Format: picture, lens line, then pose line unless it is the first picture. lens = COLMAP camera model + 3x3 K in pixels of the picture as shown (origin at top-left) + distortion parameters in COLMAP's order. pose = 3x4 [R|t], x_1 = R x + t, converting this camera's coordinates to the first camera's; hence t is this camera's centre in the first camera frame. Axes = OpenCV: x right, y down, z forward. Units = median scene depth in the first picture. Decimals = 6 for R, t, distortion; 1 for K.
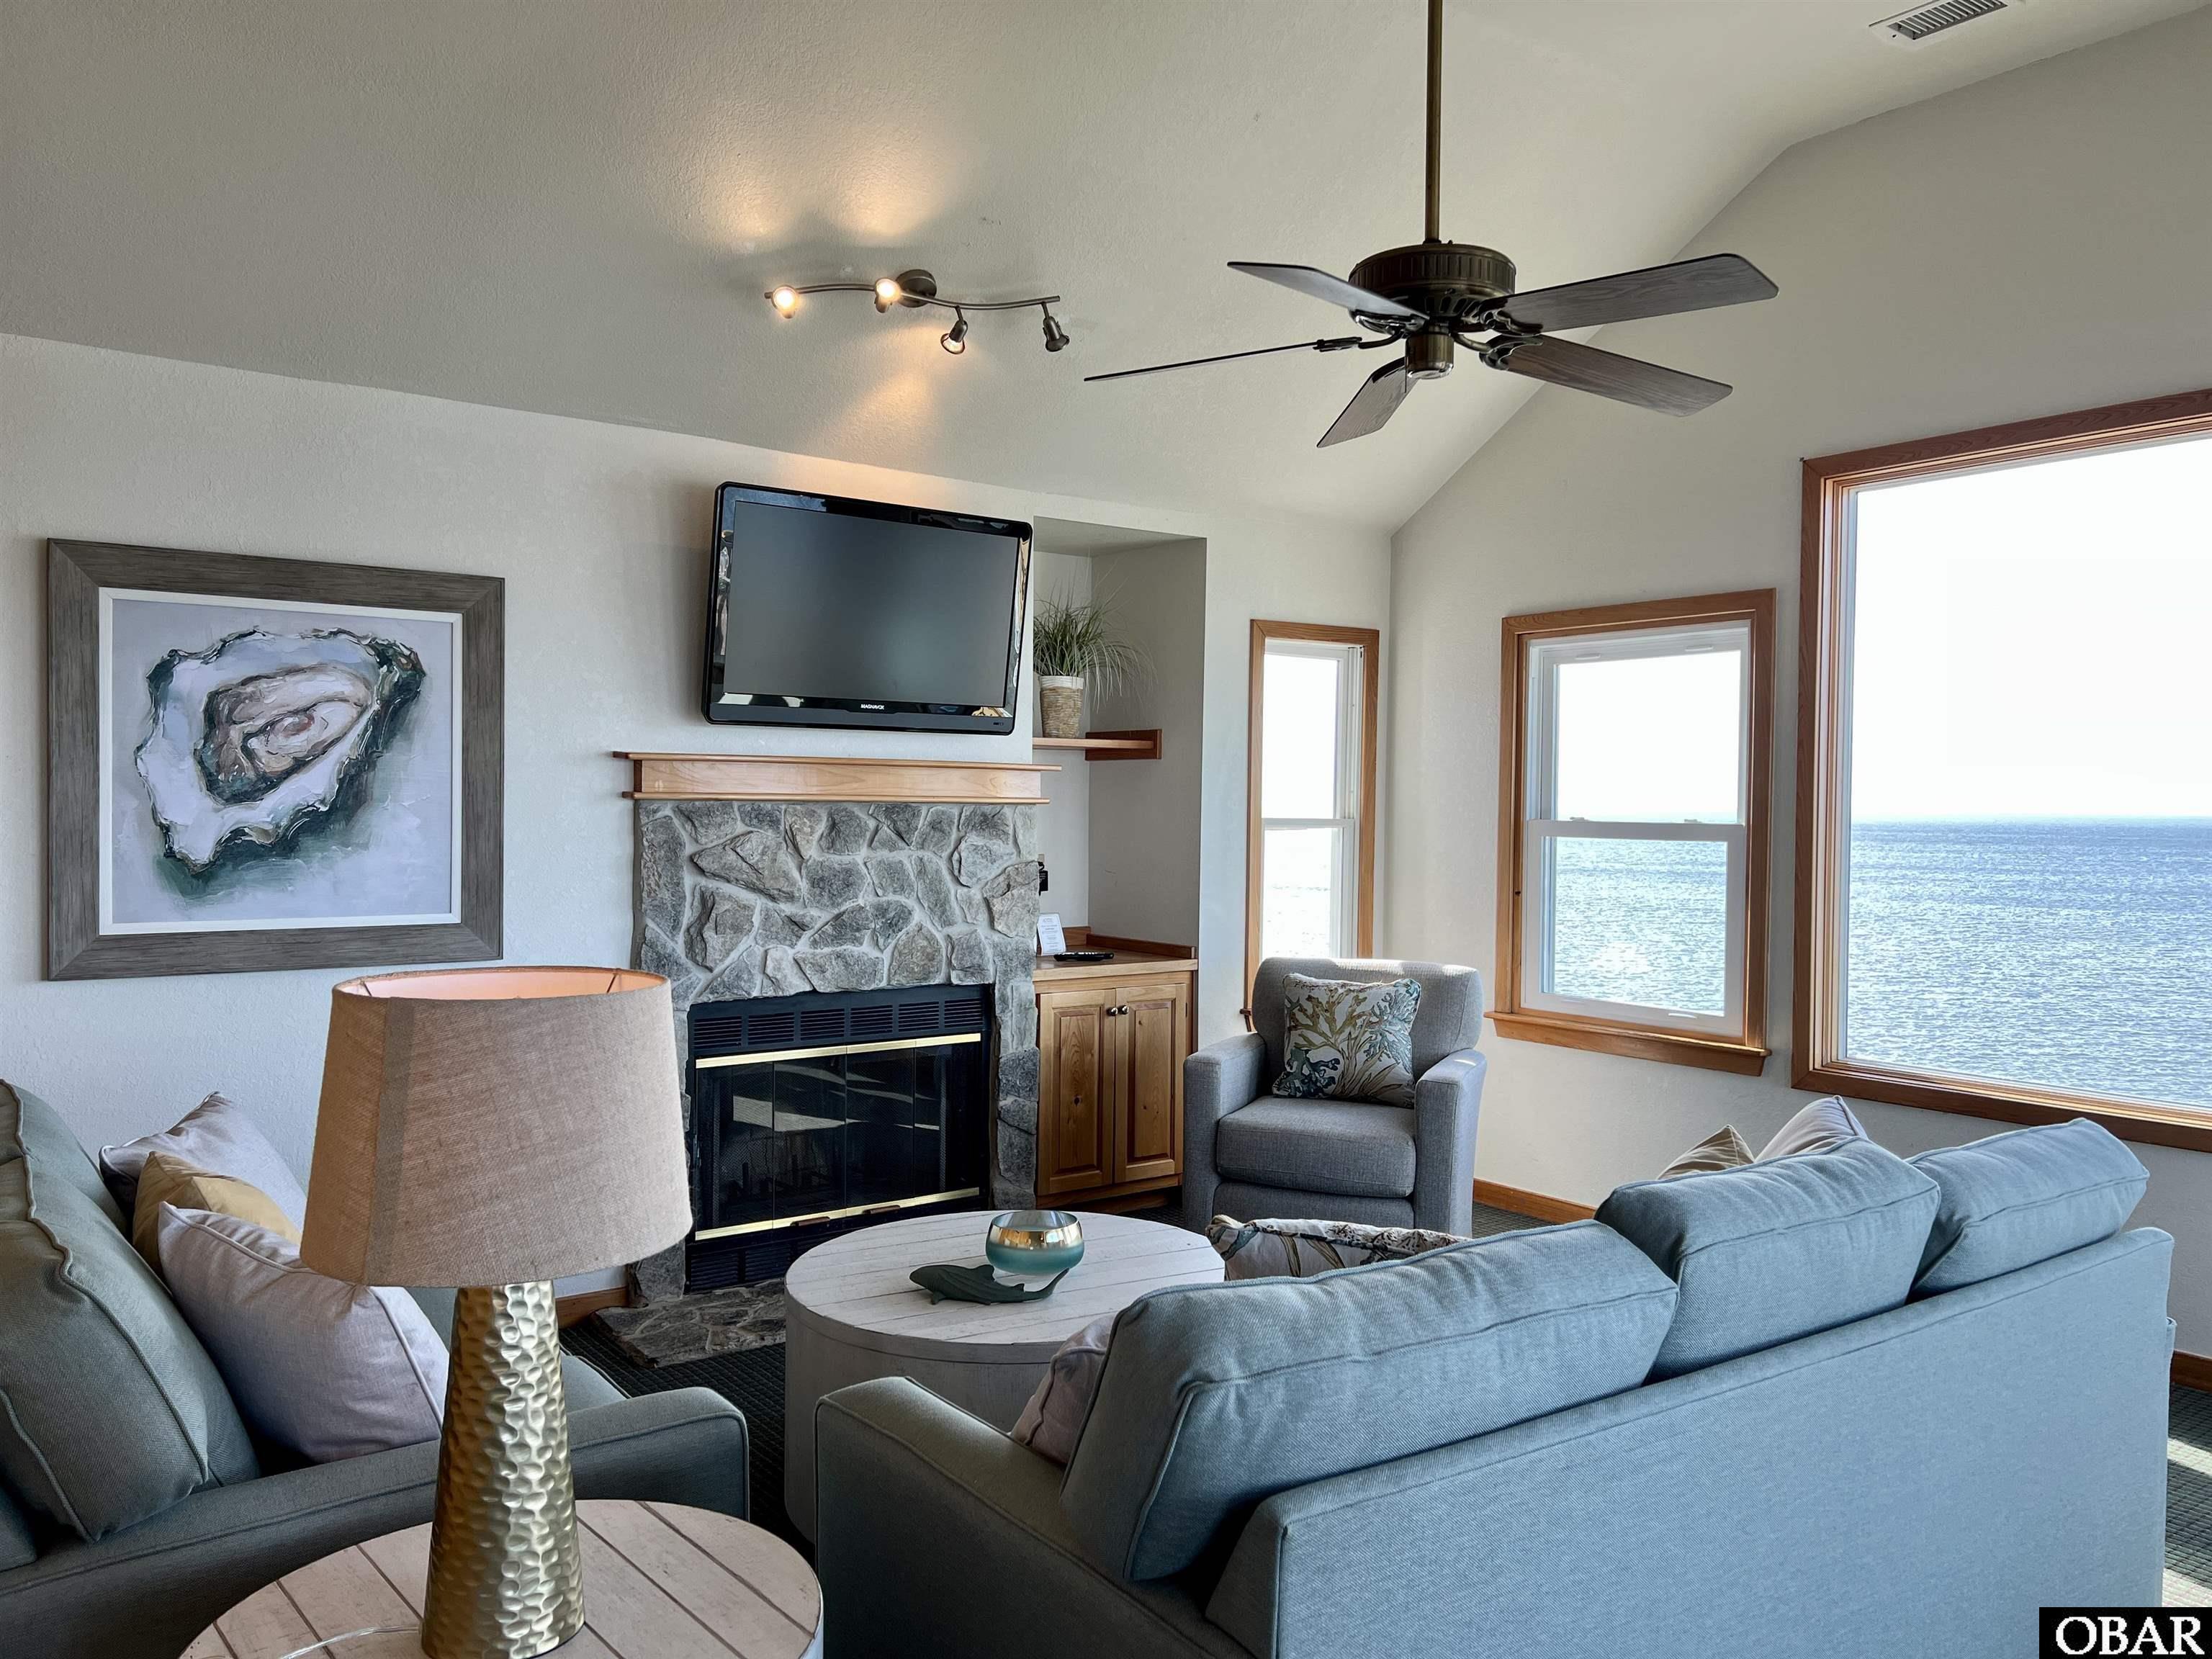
lens RADIAL K [[1681.6, 0, 1103.1], [0, 1681.6, 833.4], [0, 0, 1]] dist [0.023209, -0.015014]
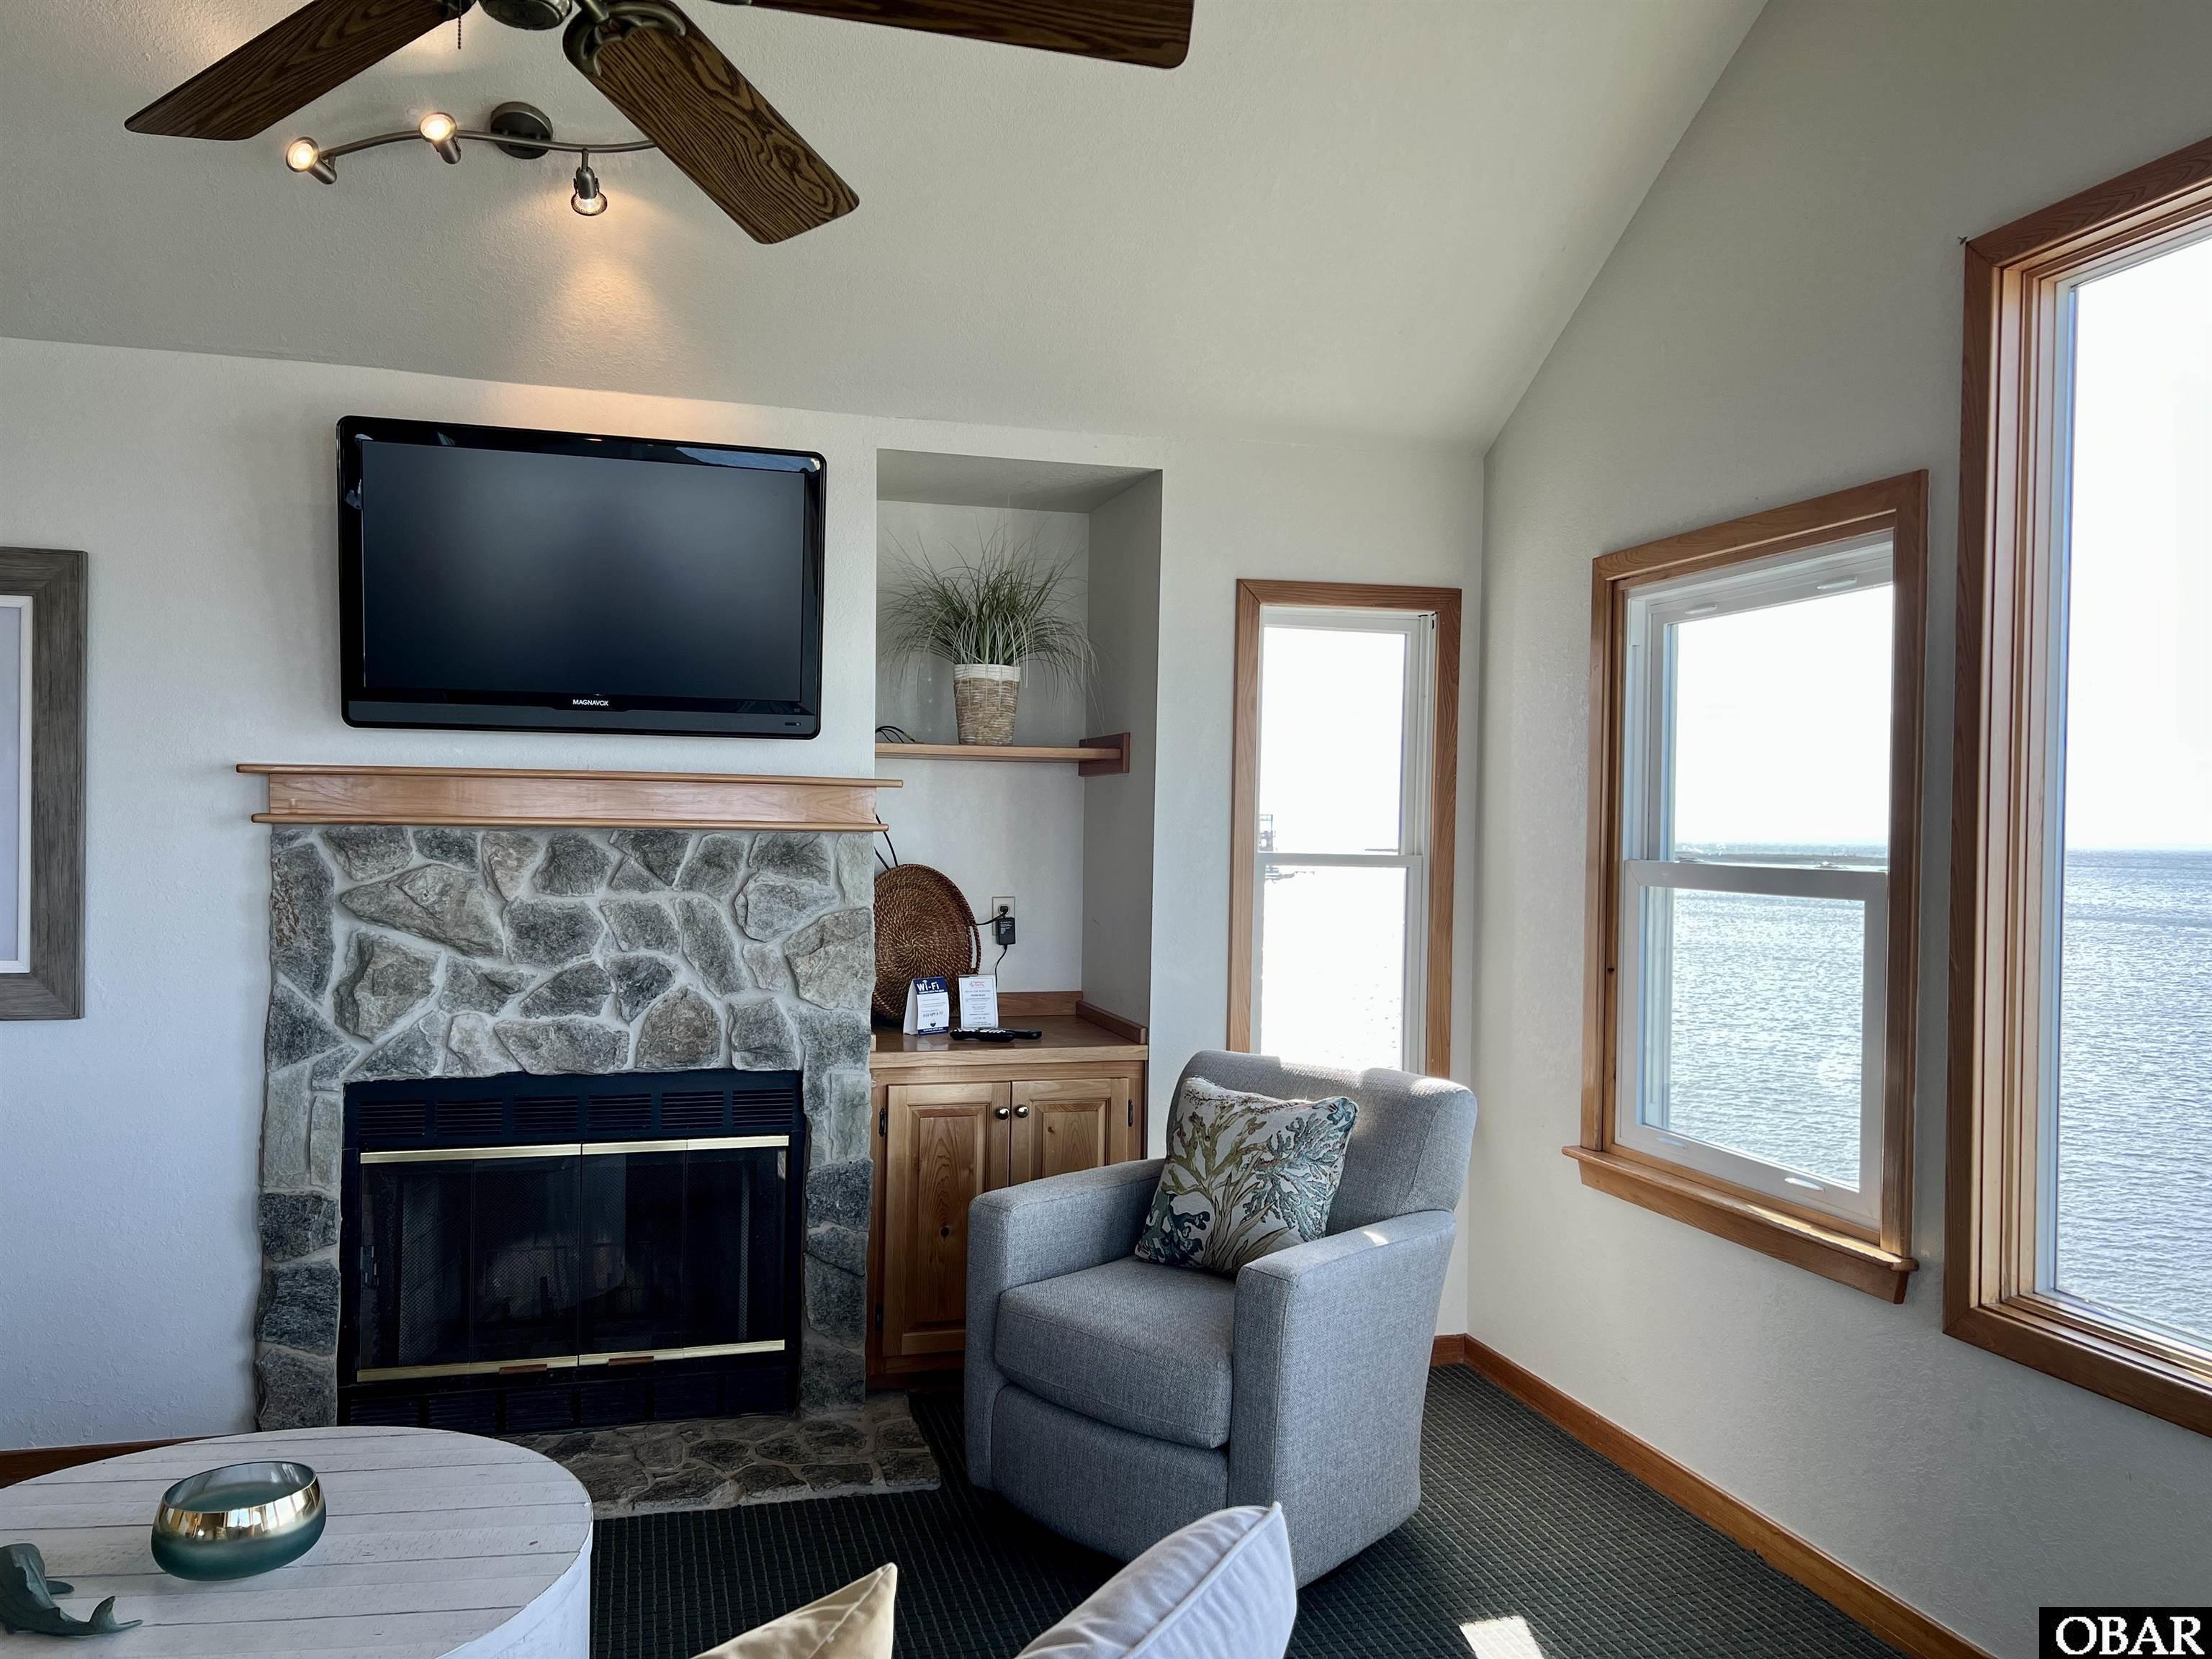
lens RADIAL K [[1681.6, 0, 1107.1], [0, 1681.6, 825.3], [0, 0, 1]] dist [0.023209, -0.015014]
pose [[0.935684, 0.003221, -0.352824, 0.335039], [-0.011060, 0.999735, -0.020204, -0.006609], [0.352666, 0.022806, 0.935471, 0.349041]]
